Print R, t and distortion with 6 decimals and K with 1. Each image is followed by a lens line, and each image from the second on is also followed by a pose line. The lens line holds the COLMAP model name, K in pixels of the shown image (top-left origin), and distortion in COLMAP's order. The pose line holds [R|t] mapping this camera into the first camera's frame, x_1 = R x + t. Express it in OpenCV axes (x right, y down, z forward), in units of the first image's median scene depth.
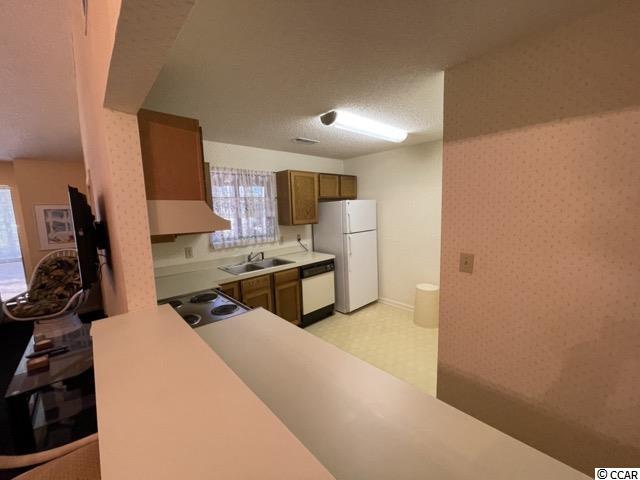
lens RADIAL K [[256.3, 0, 319.7], [0, 256.3, 237.4], [0, 0, 1]] dist [-0.007802, 0.001283]
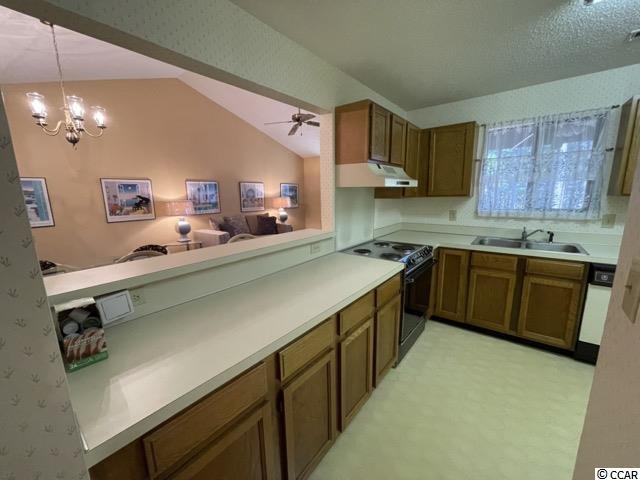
lens RADIAL K [[256.3, 0, 318.3], [0, 256.3, 241.2], [0, 0, 1]] dist [-0.007802, 0.001283]
pose [[0.144954, 0.212808, -0.966282, 0.369898], [-0.096552, 0.974978, 0.200239, 0.004377], [0.984716, 0.064271, 0.161874, 0.242004]]
